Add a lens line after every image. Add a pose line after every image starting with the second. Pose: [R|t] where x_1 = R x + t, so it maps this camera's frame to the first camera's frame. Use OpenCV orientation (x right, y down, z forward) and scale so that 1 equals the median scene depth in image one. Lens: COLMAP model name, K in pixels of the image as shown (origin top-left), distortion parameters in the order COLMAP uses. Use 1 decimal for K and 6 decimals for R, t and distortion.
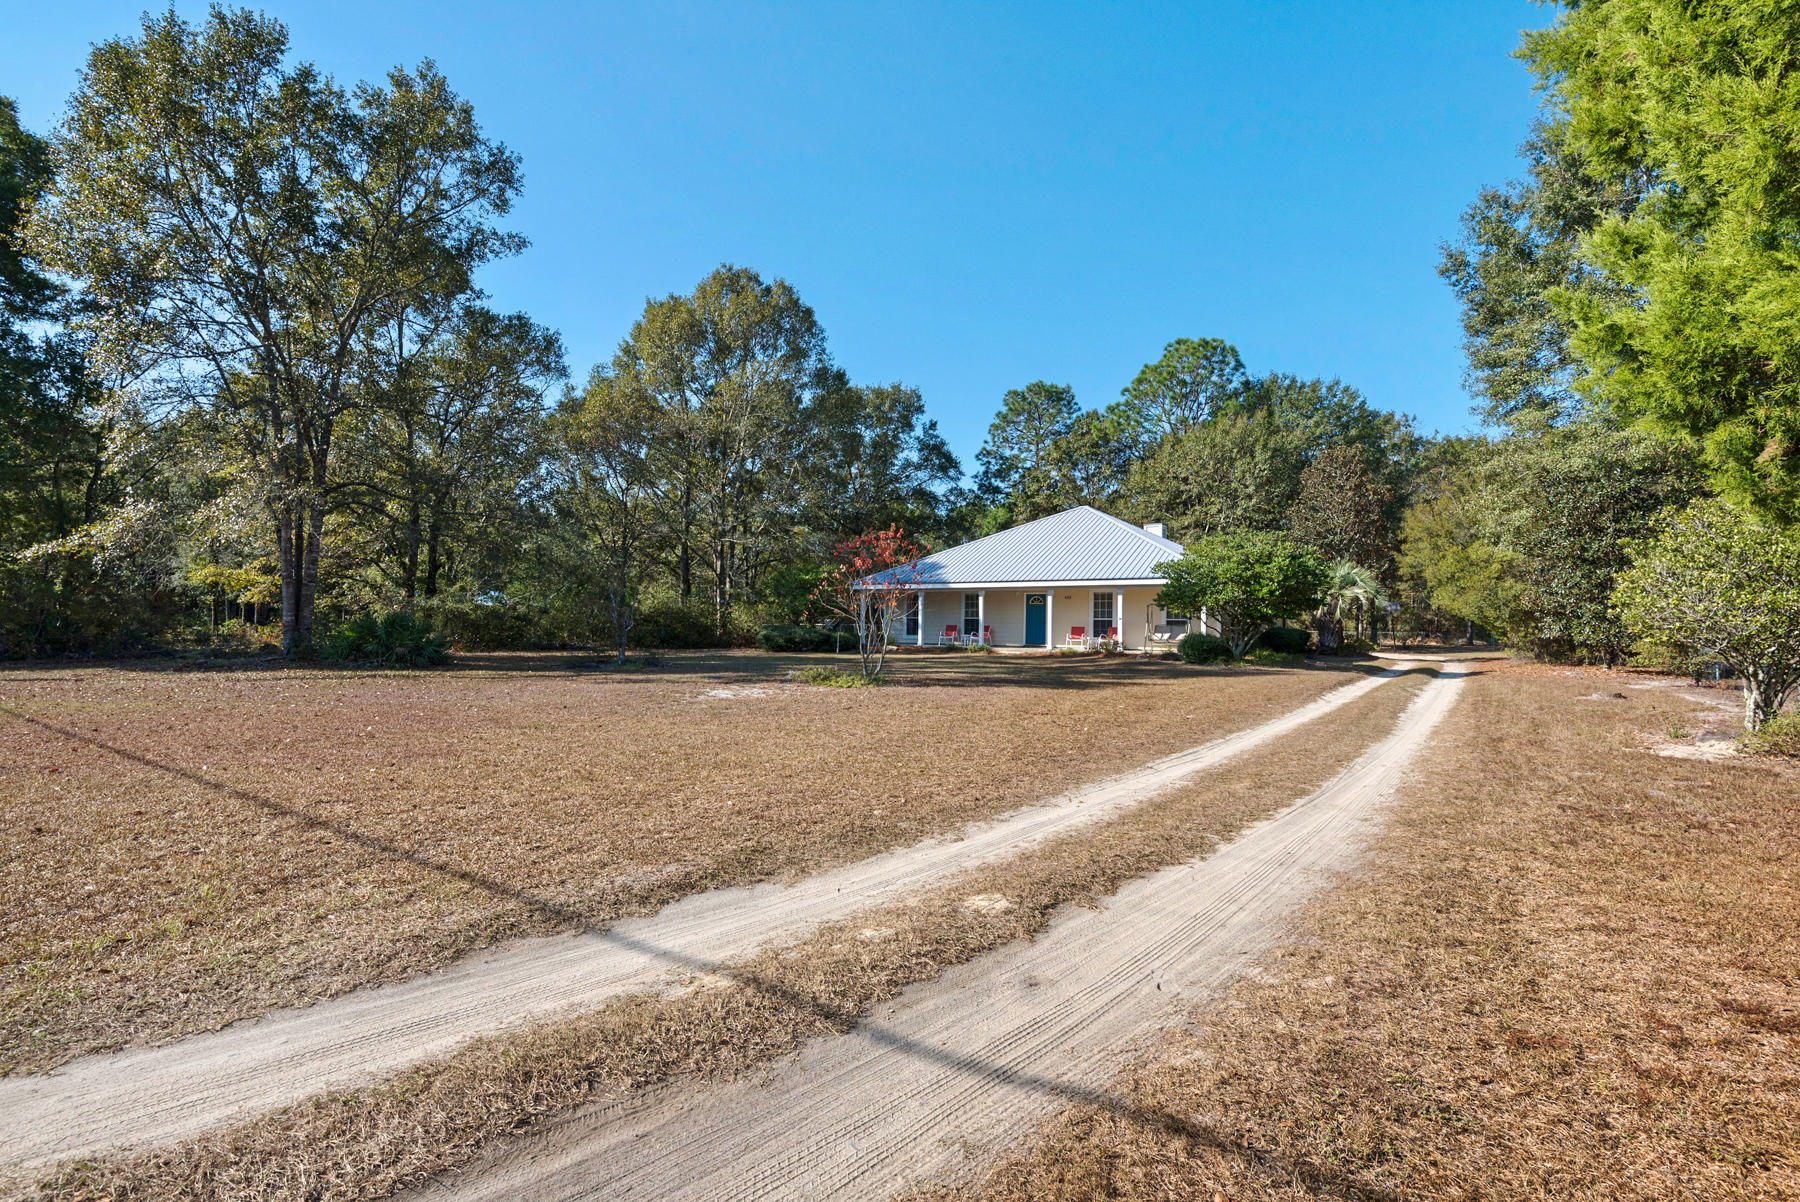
lens RADIAL K [[879.9, 0, 902.1], [0, 879.9, 635.3], [0, 0, 1]] dist [0.056968, -0.041363]
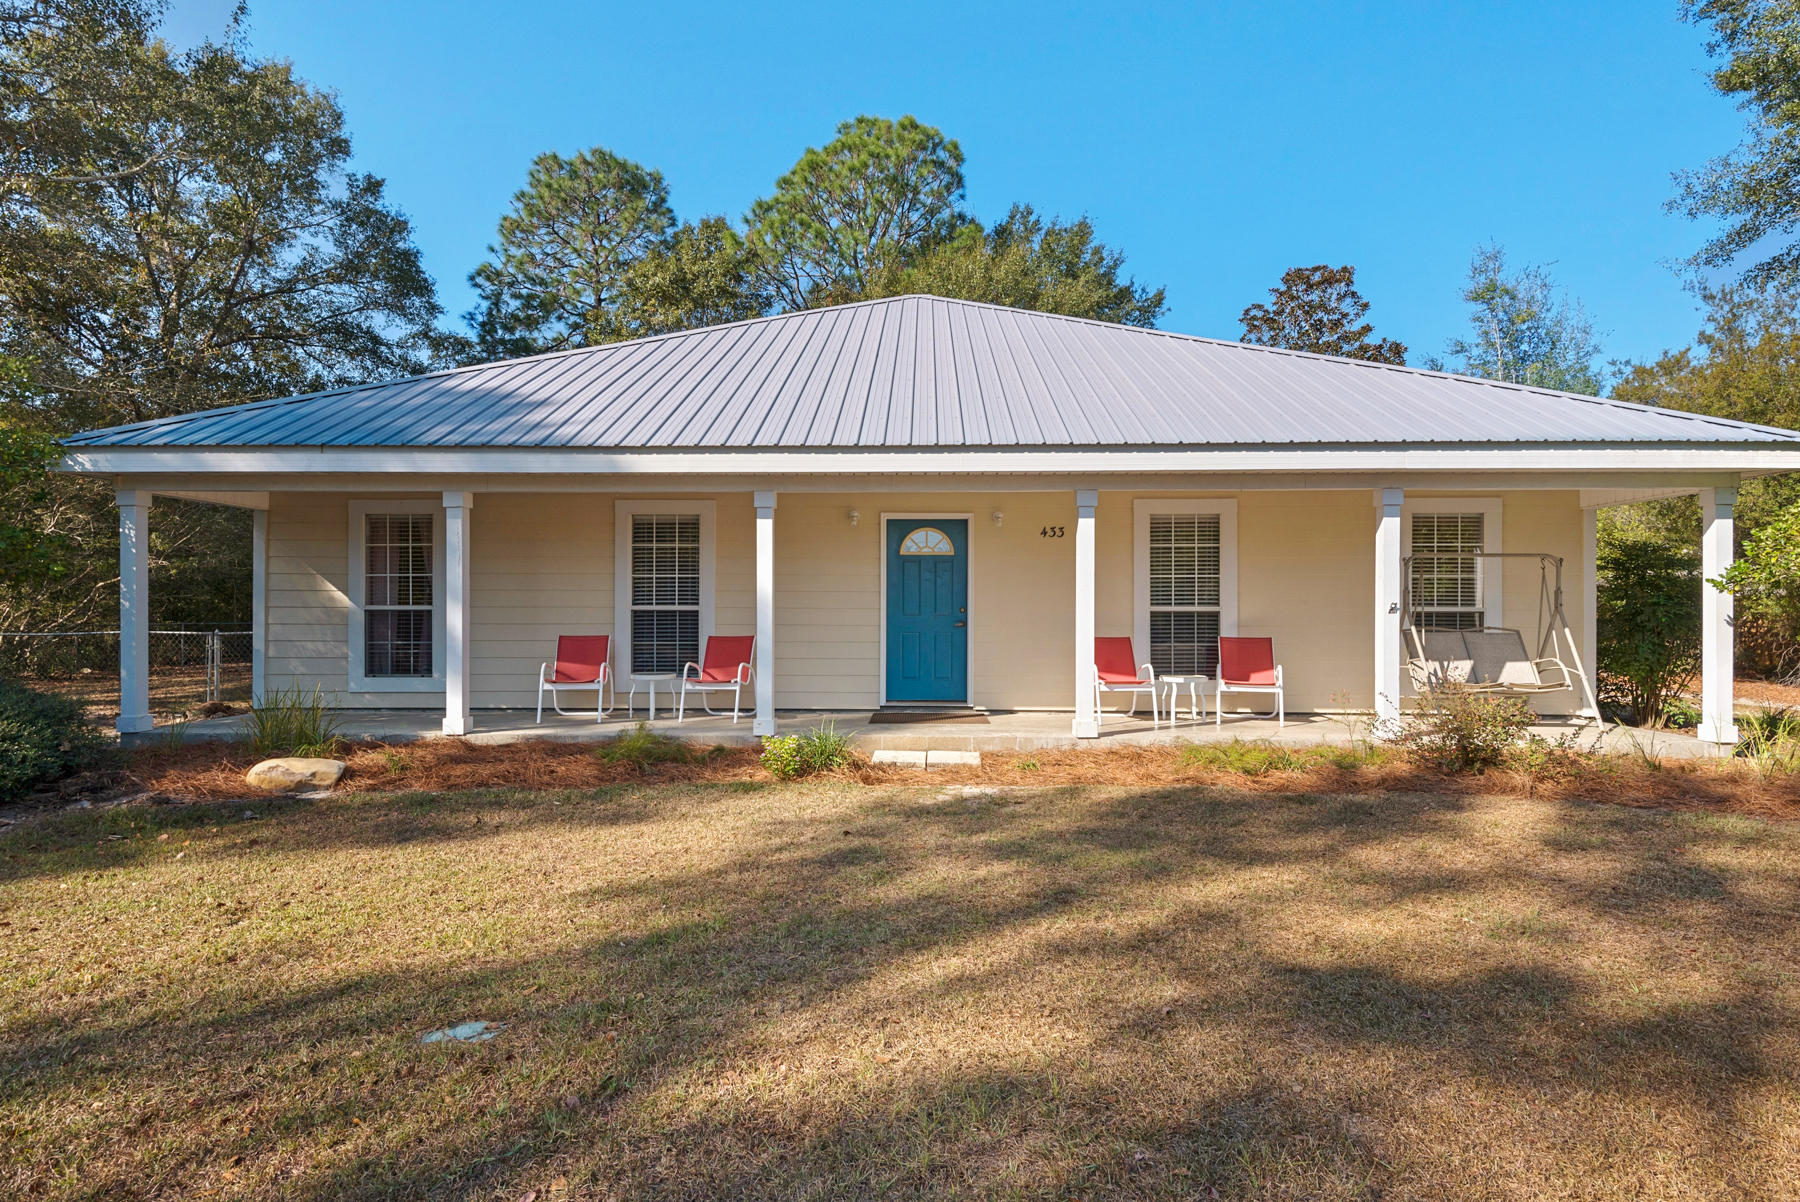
lens RADIAL K [[994.5, 0, 900.0], [0, 994.5, 601.0], [0, 0, 1]] dist [0.000736, 0.000081]
pose [[0.844091, -0.003031, 0.536192, -0.011447], [0.016338, 0.999665, -0.020068, -0.008684], [-0.535951, 0.025700, 0.843858, 0.425550]]
